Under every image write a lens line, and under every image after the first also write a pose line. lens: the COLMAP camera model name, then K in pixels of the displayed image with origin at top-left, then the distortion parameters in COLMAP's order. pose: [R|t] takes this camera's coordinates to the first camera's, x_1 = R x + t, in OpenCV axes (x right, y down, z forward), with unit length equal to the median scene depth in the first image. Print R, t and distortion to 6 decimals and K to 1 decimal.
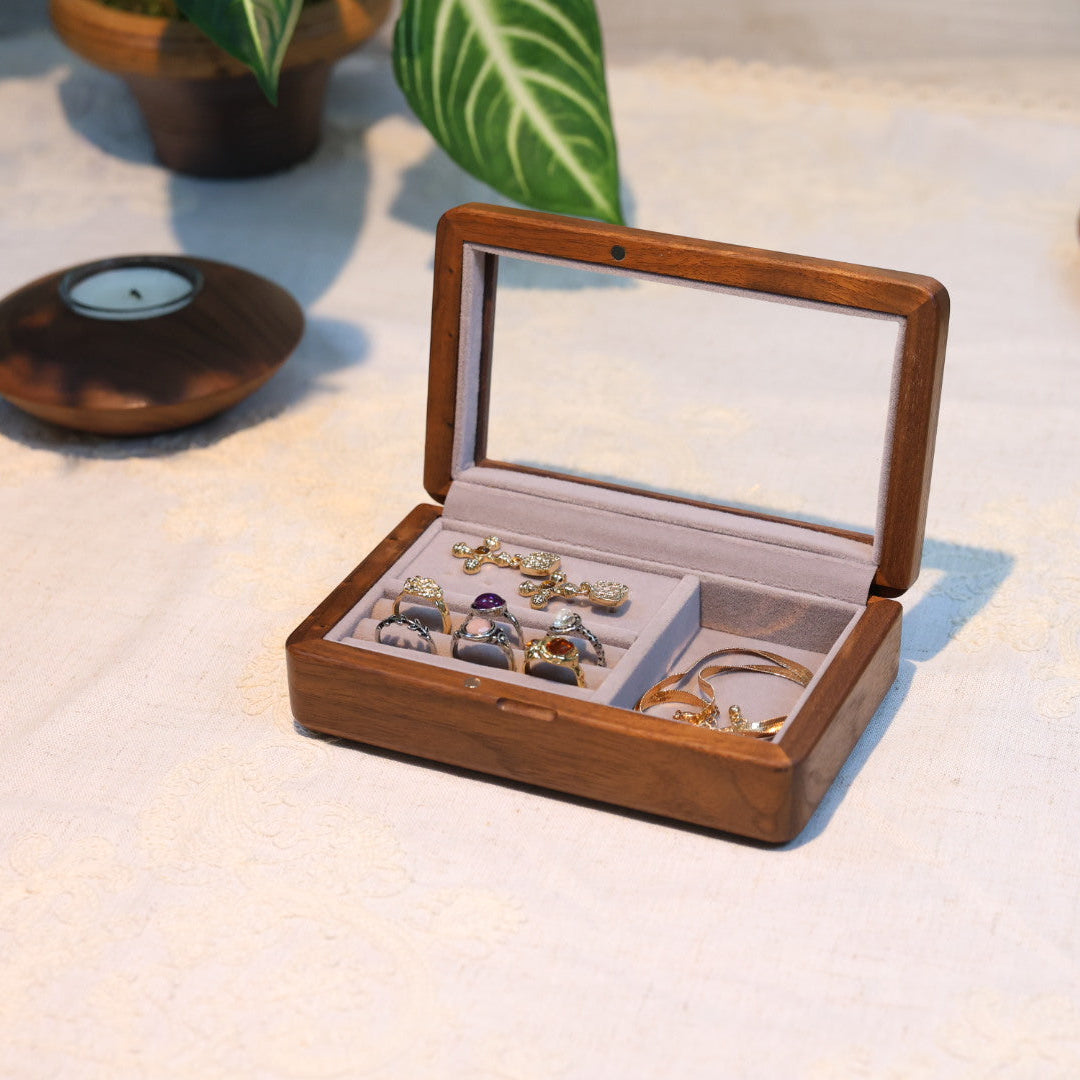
lens RADIAL K [[2671.4, 0, 569.3], [0, 2671.4, 540.1], [0, 0, 1]] dist [-0.059660, -0.375044]
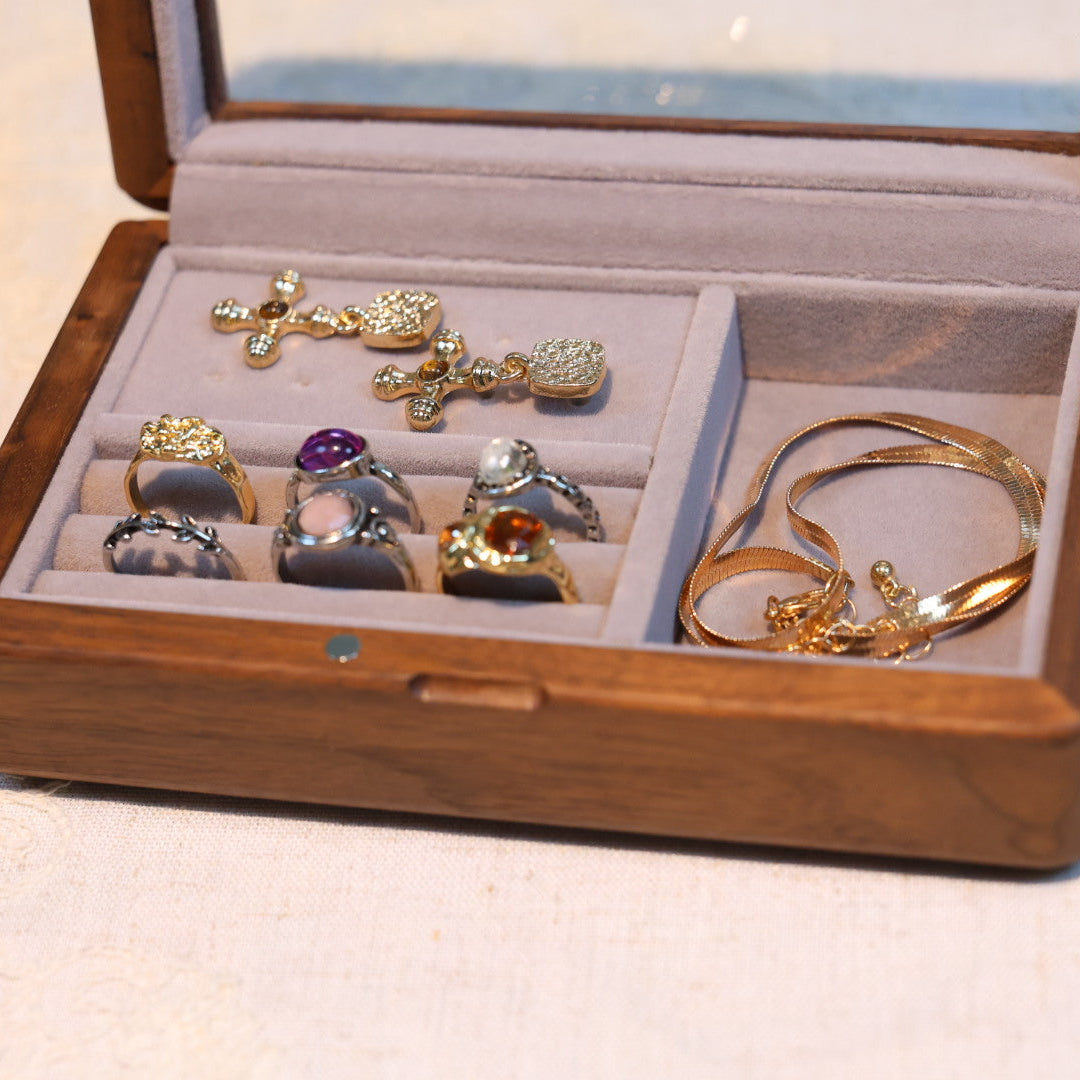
lens RADIAL K [[3190.1, 0, 554.2], [0, 3190.1, 541.1], [0, 0, 1]] dist [-0.050284, -0.290977]
pose [[0.975749, -0.201291, 0.085997, -0.042706], [0.179152, 0.960125, 0.214625, -0.073107], [-0.125770, -0.194014, 0.972903, 0.444407]]
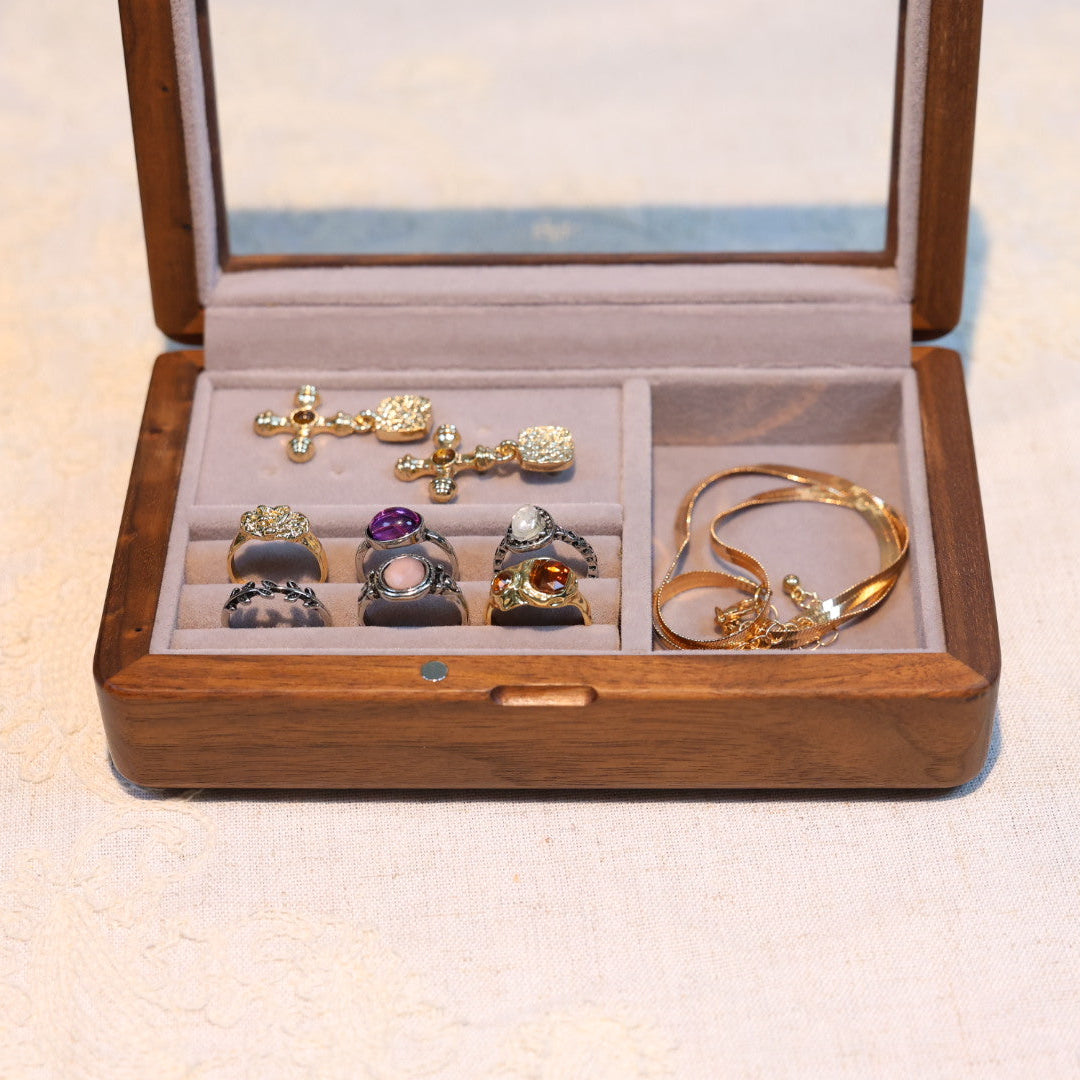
lens RADIAL K [[2671.4, 0, 569.3], [0, 2671.4, 540.1], [0, 0, 1]] dist [-0.059660, -0.375044]
pose [[0.920494, -0.271466, 0.281066, -0.166708], [0.198683, 0.944515, 0.261565, -0.126183], [-0.336477, -0.184926, 0.923356, 0.406383]]
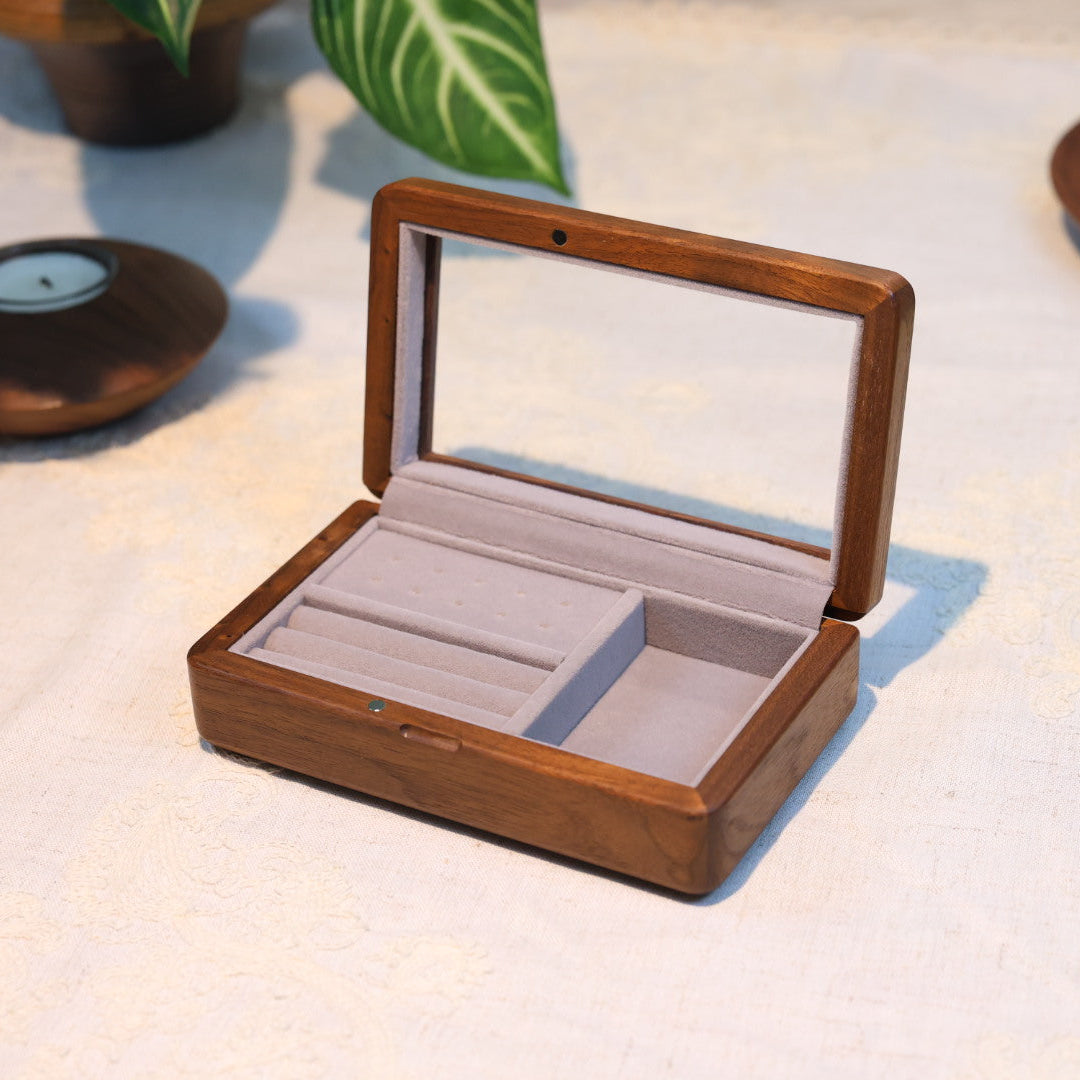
lens RADIAL K [[2671.4, 0, 569.3], [0, 2671.4, 540.1], [0, 0, 1]] dist [-0.059660, -0.375044]
pose [[0.997006, 0.025563, -0.072977, 0.092048], [-0.023204, 0.999187, 0.032980, -0.034324], [0.073761, -0.031188, 0.996788, 0.084263]]
